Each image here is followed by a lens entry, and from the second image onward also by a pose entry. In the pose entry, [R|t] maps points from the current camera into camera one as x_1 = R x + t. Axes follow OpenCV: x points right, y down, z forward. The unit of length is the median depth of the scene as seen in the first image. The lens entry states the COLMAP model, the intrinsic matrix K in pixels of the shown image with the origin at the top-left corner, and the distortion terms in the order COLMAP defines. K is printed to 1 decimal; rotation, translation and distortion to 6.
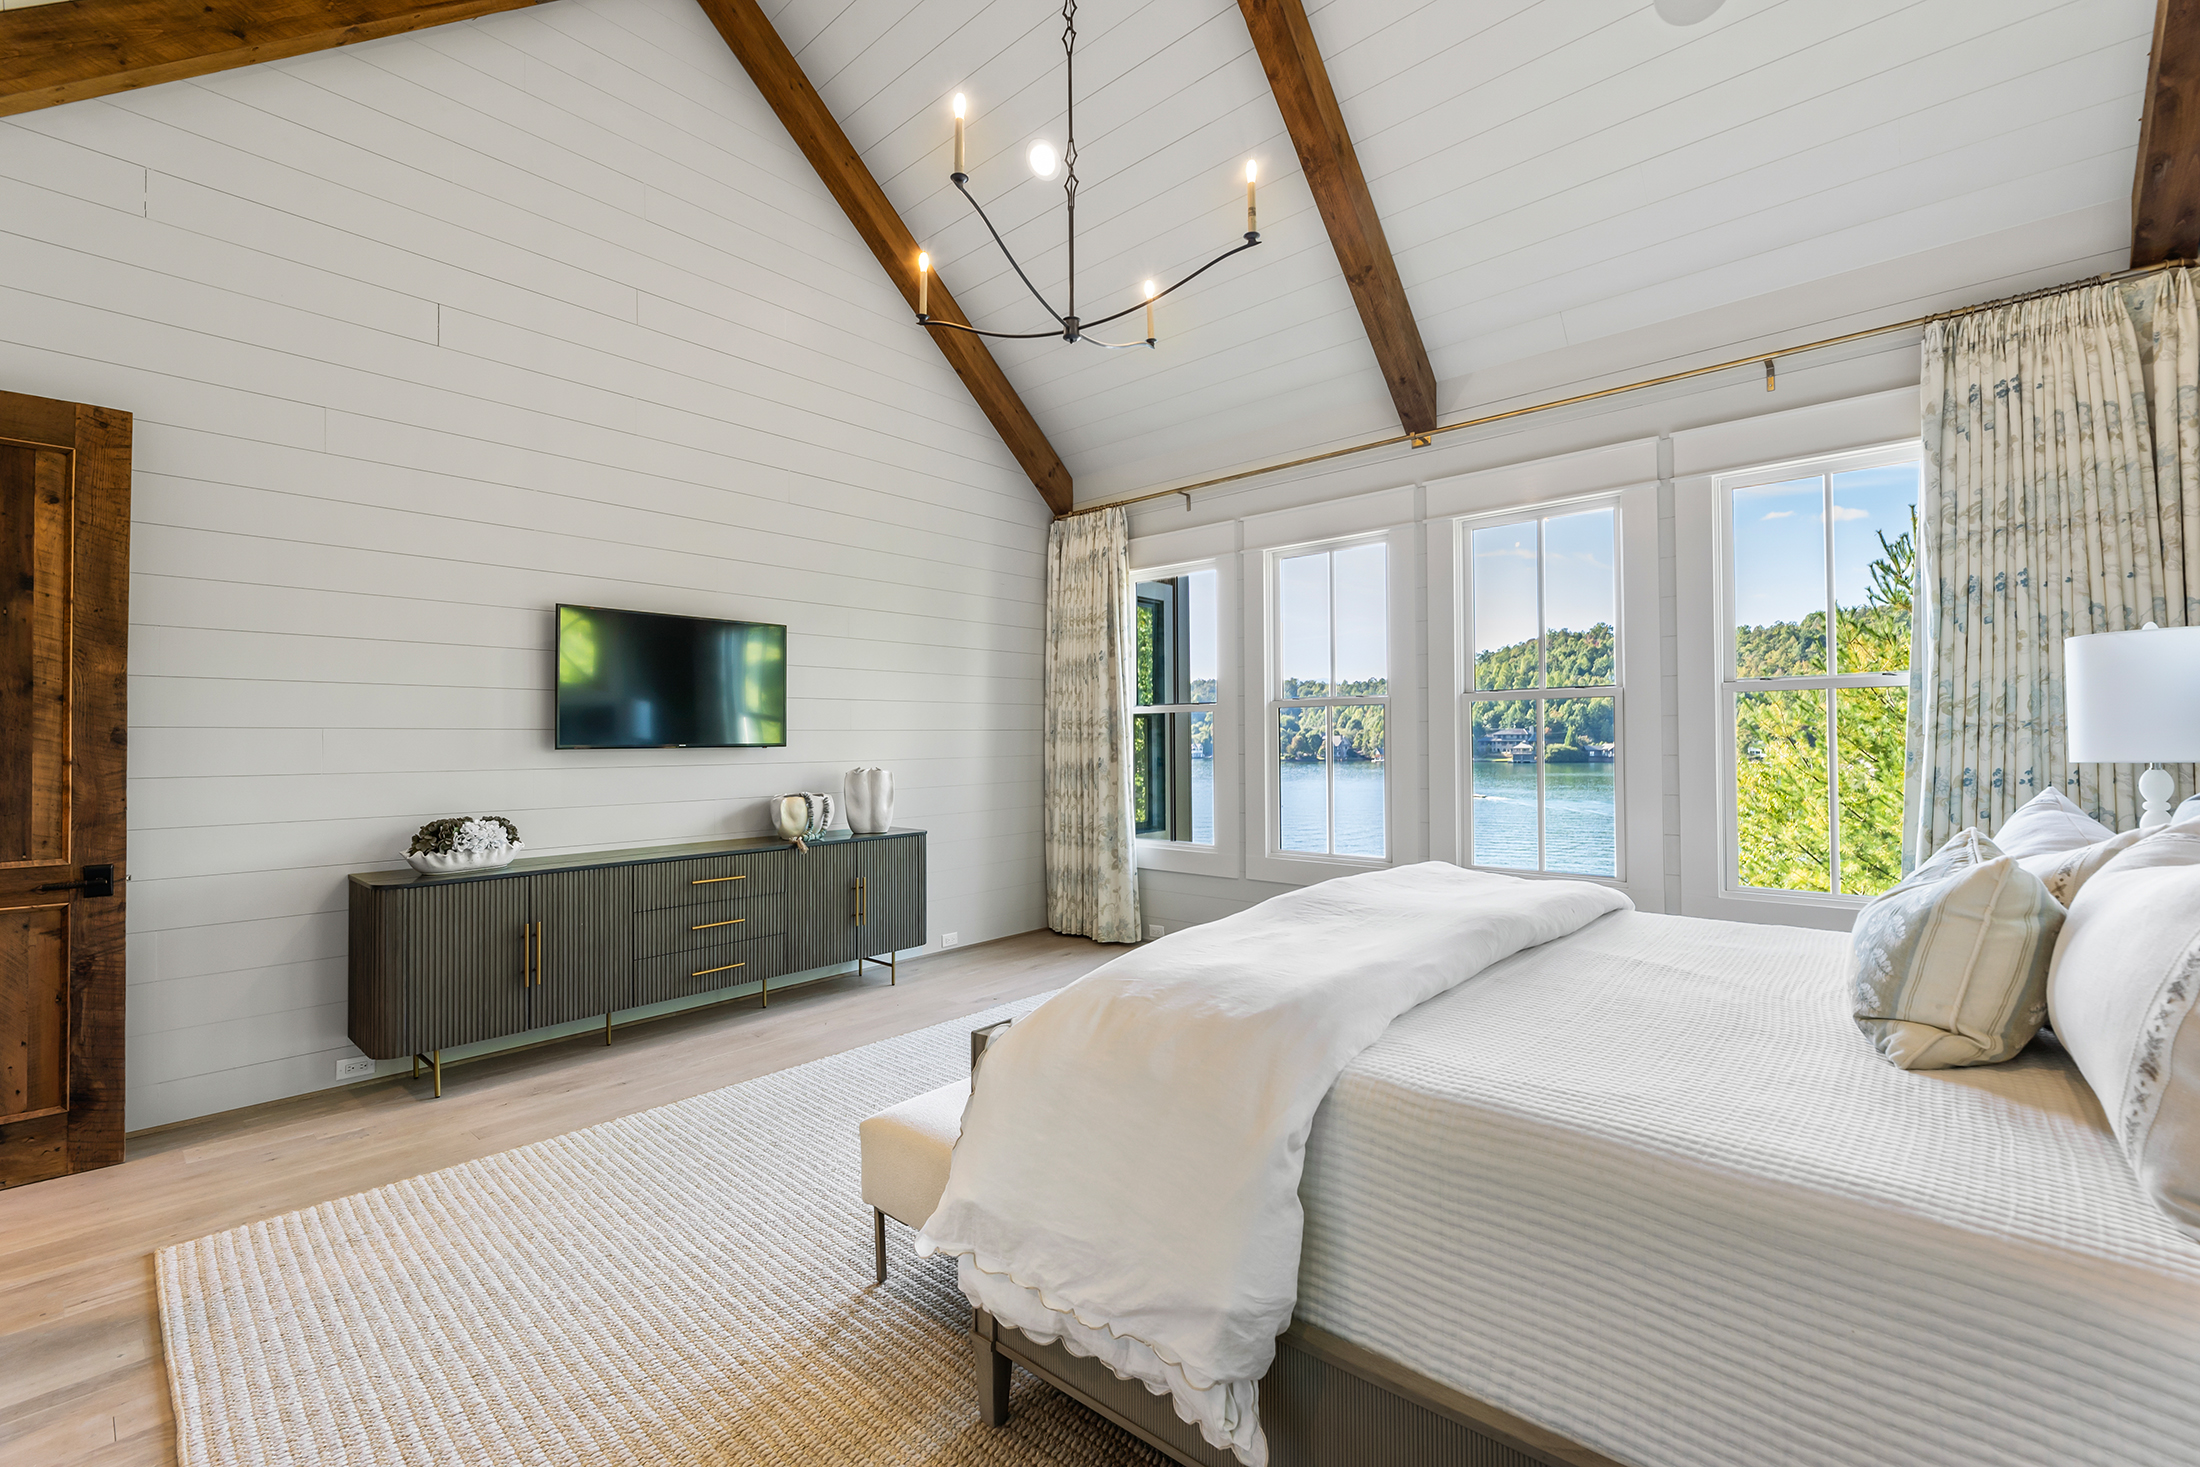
lens RADIAL K [[912.7, 0, 1095.7], [0, 912.7, 730.2], [0, 0, 1]] dist [-0.006544, -0.000053]
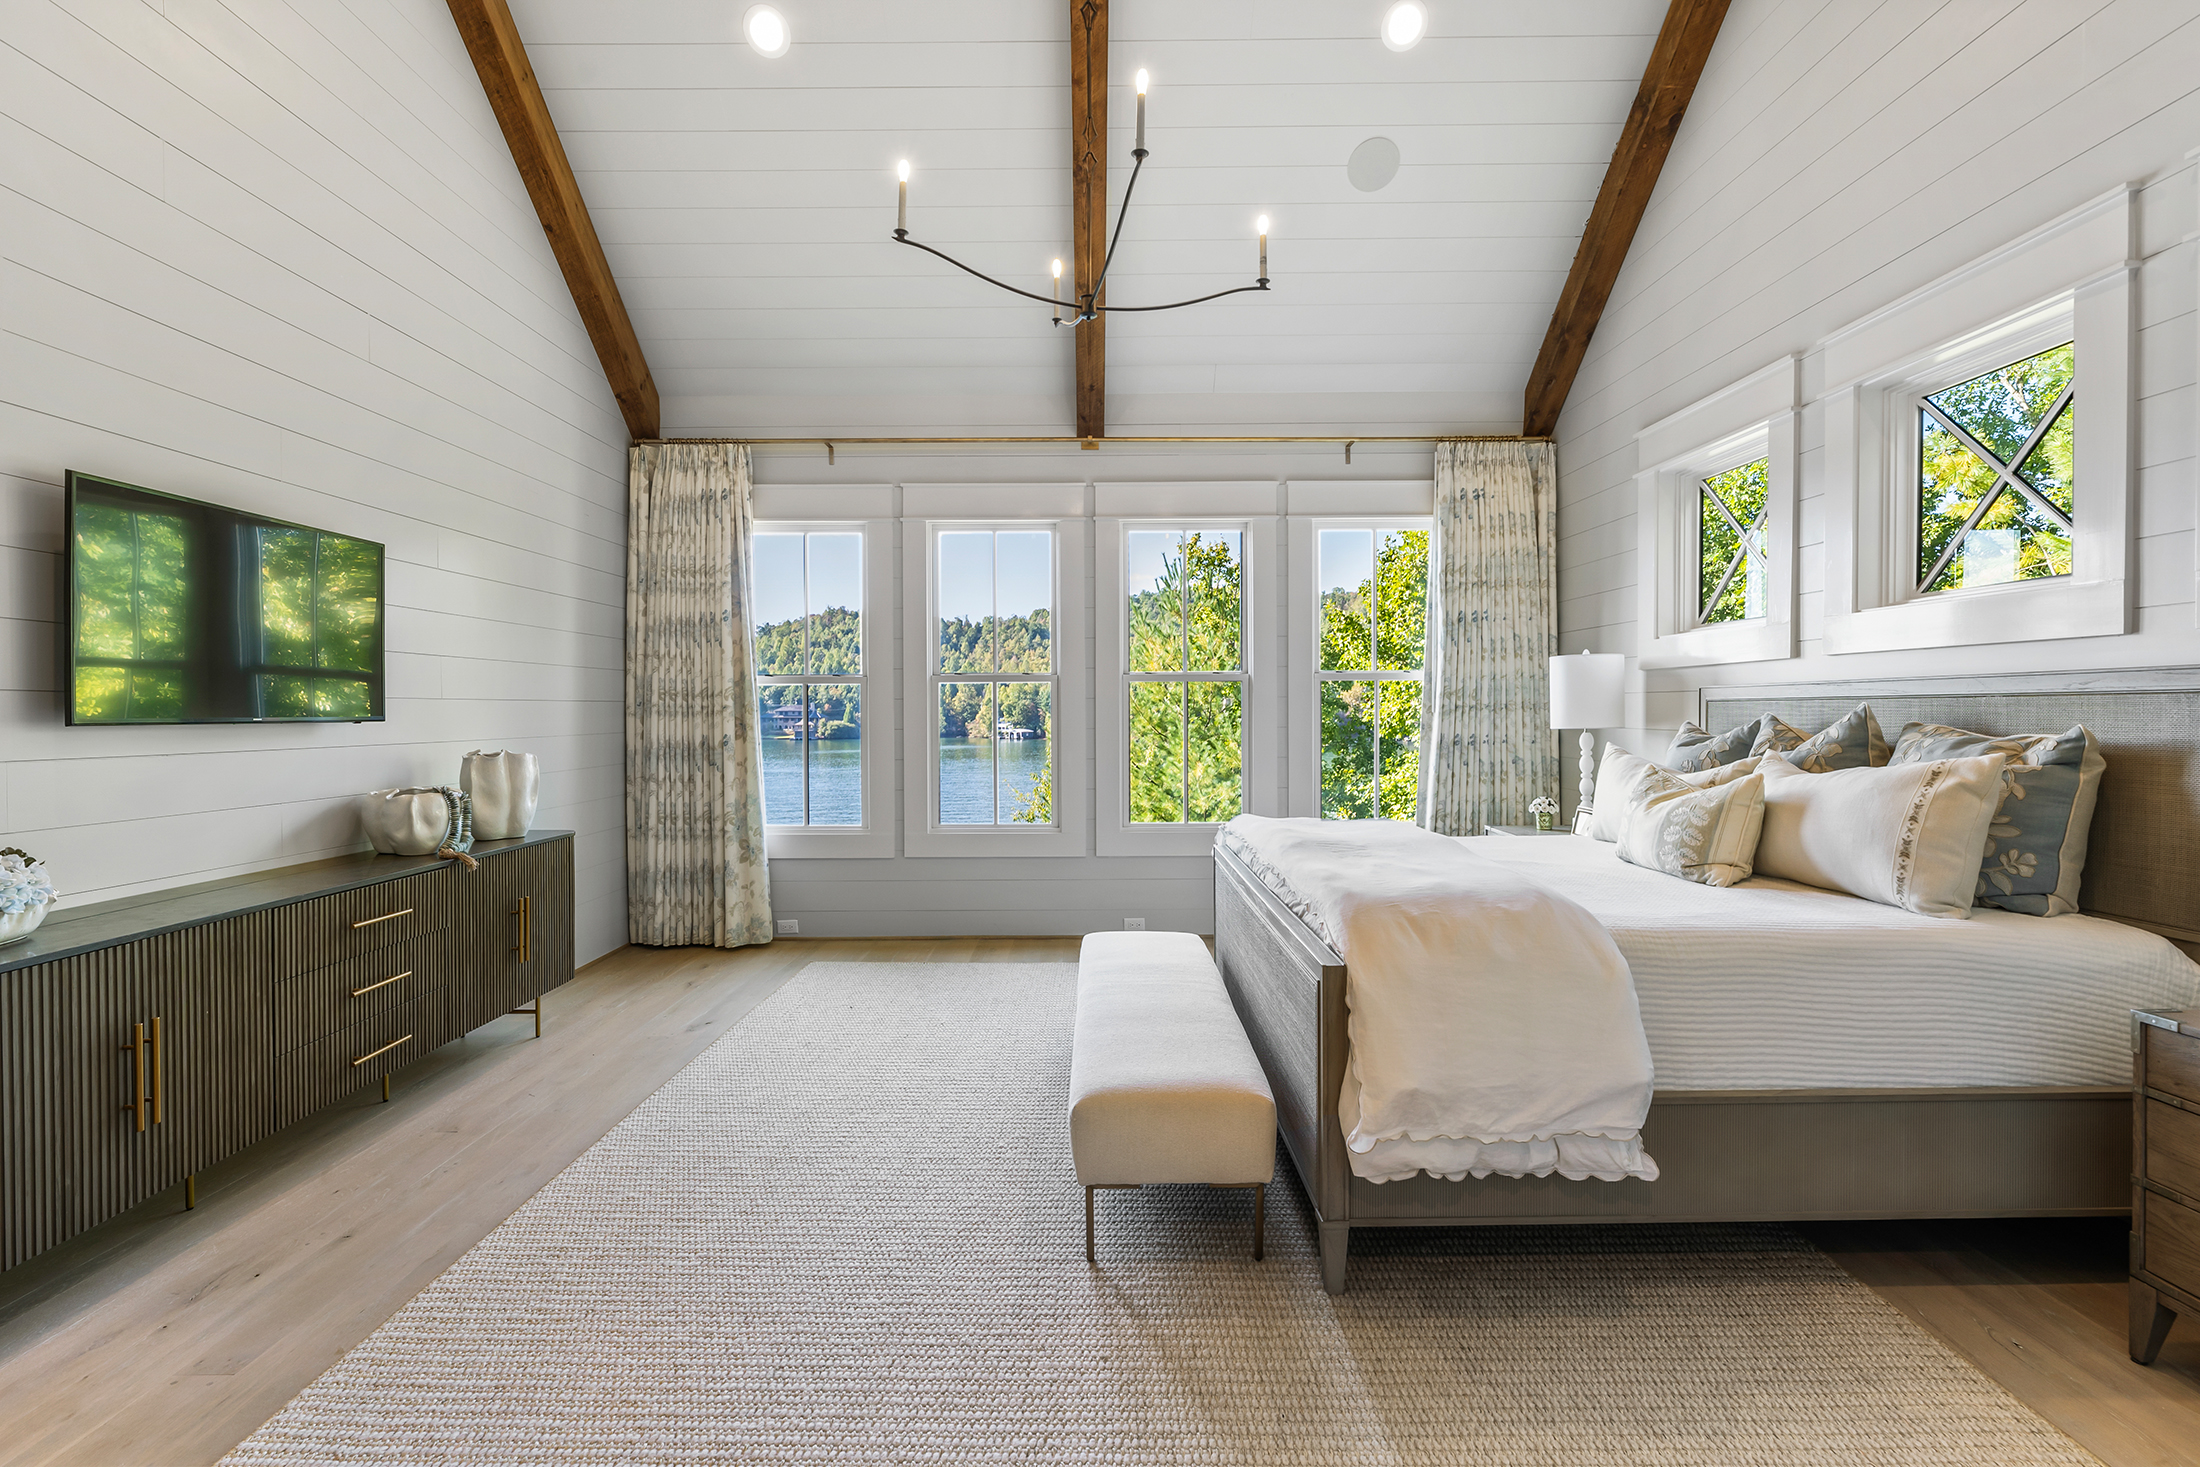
lens RADIAL K [[987.5, 0, 1085.1], [0, 987.5, 727.2], [0, 0, 1]] dist [-0.001071, 0.001435]
pose [[0.753095, -0.004510, 0.657896, -0.355675], [-0.009502, 0.999798, 0.017731, 0.003395], [-0.657843, -0.019604, 0.752900, 0.077340]]
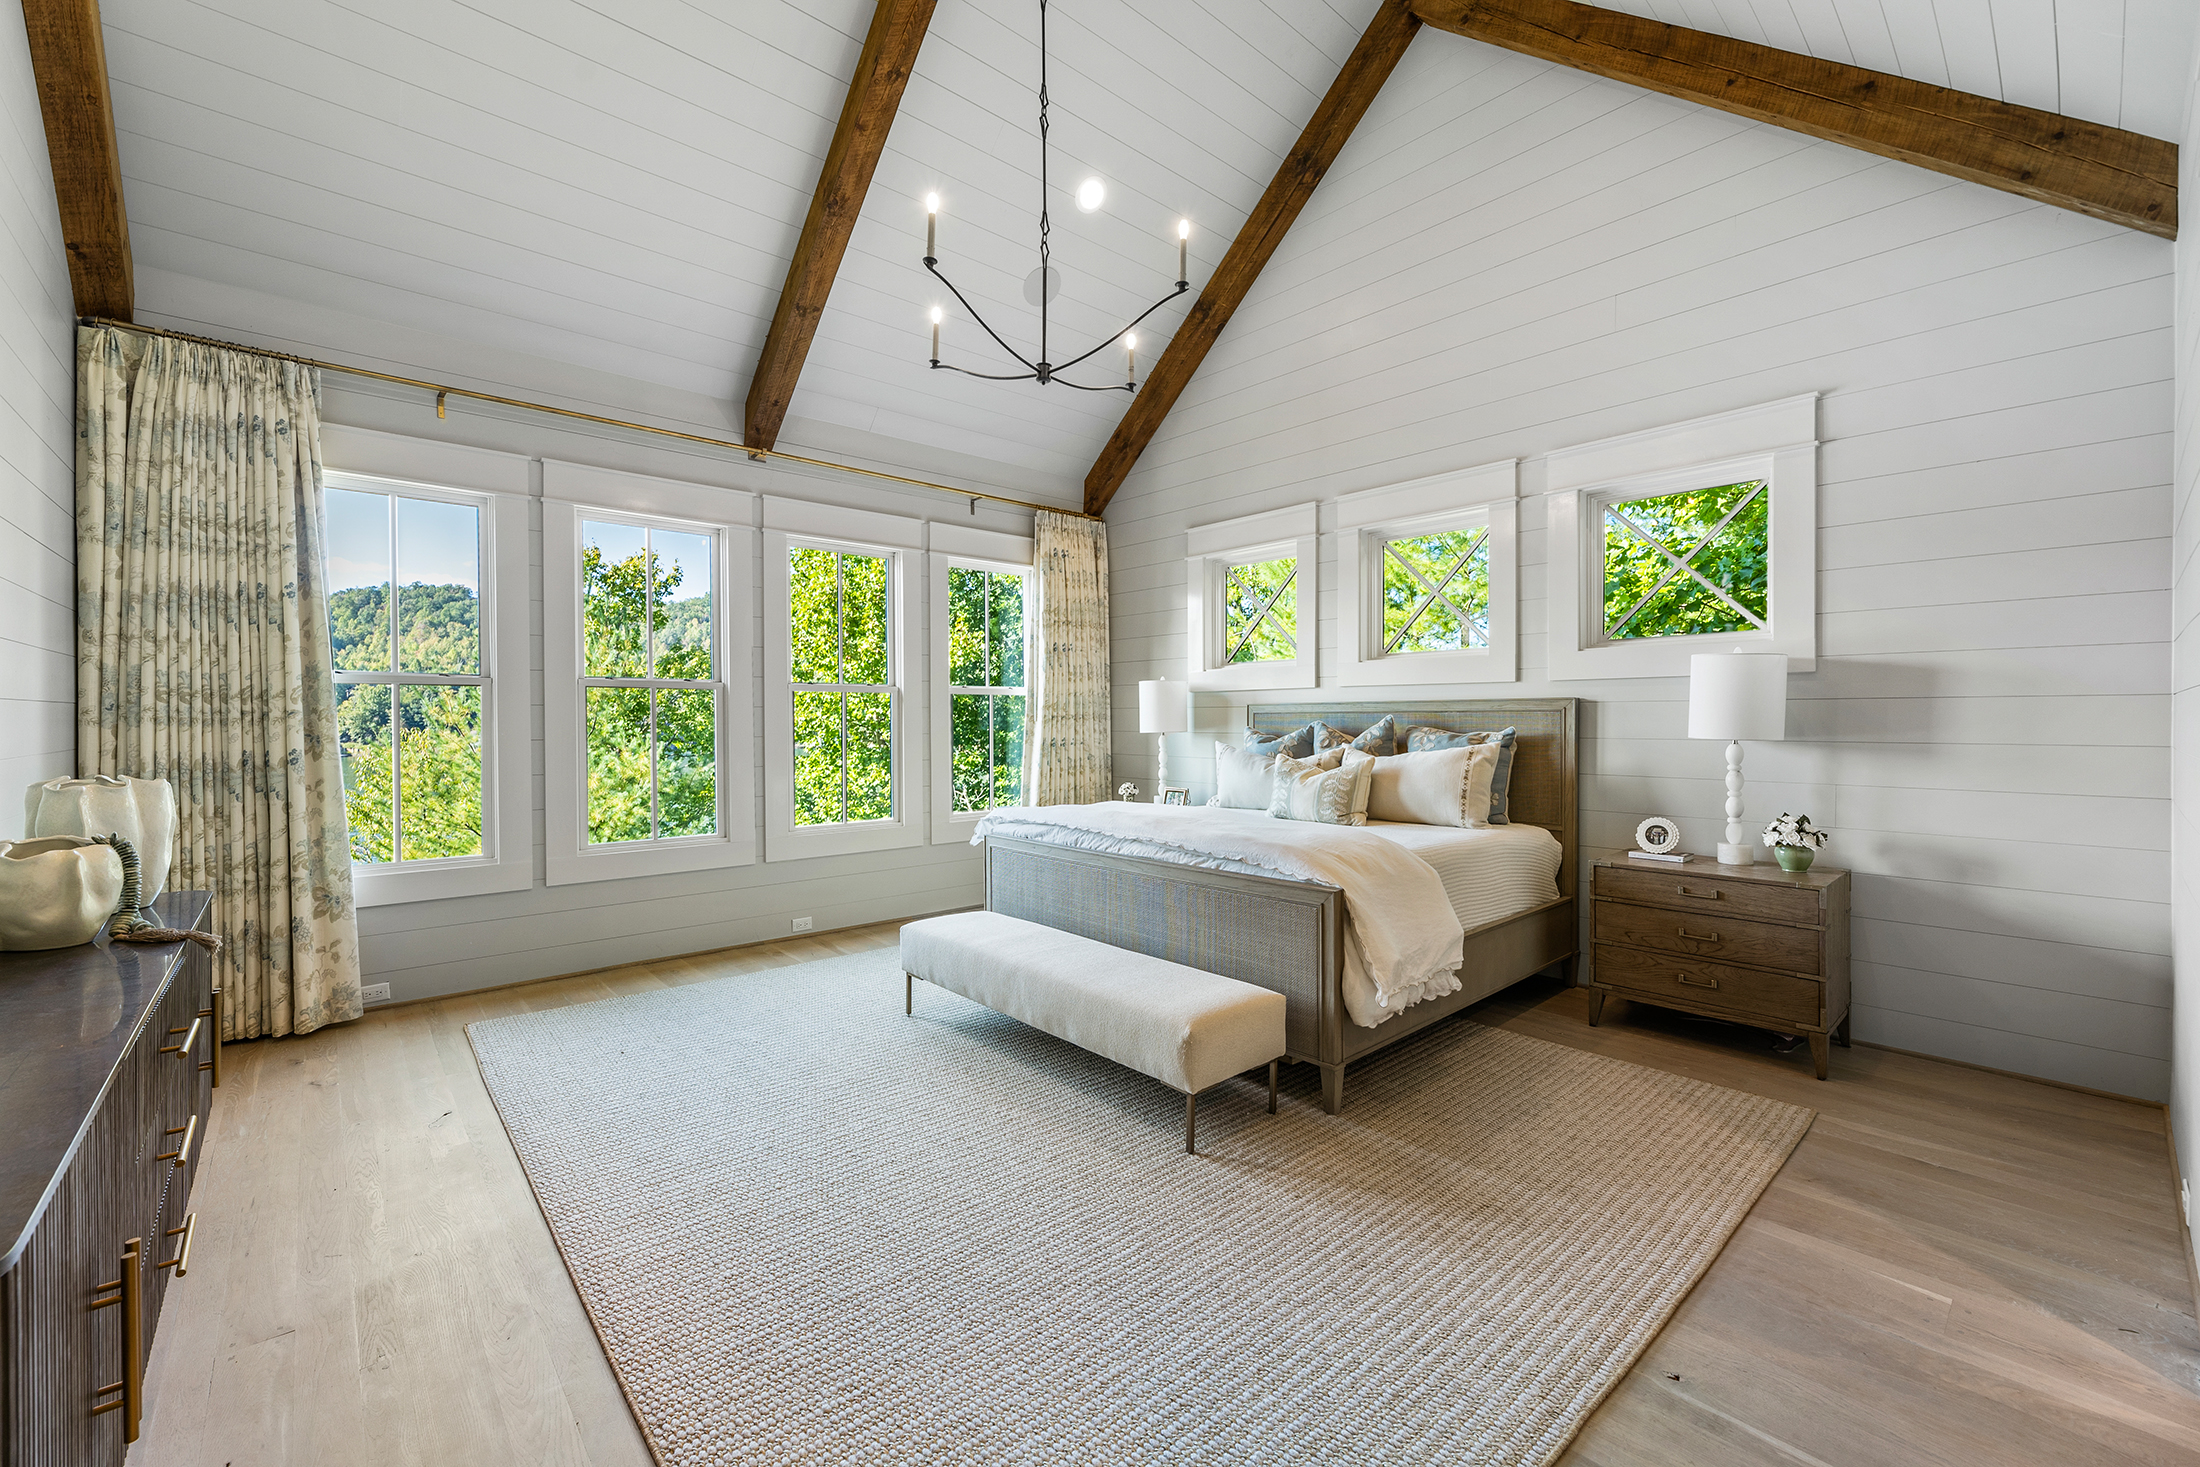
lens RADIAL K [[897.7, 0, 1075.3], [0, 897.7, 730.0], [0, 0, 1]] dist [-0.002659, 0.000904]
pose [[0.129214, -0.002844, 0.991613, -0.554848], [-0.009545, 0.999946, 0.004111, 0.008628], [-0.991571, -0.009997, 0.129180, 0.375602]]
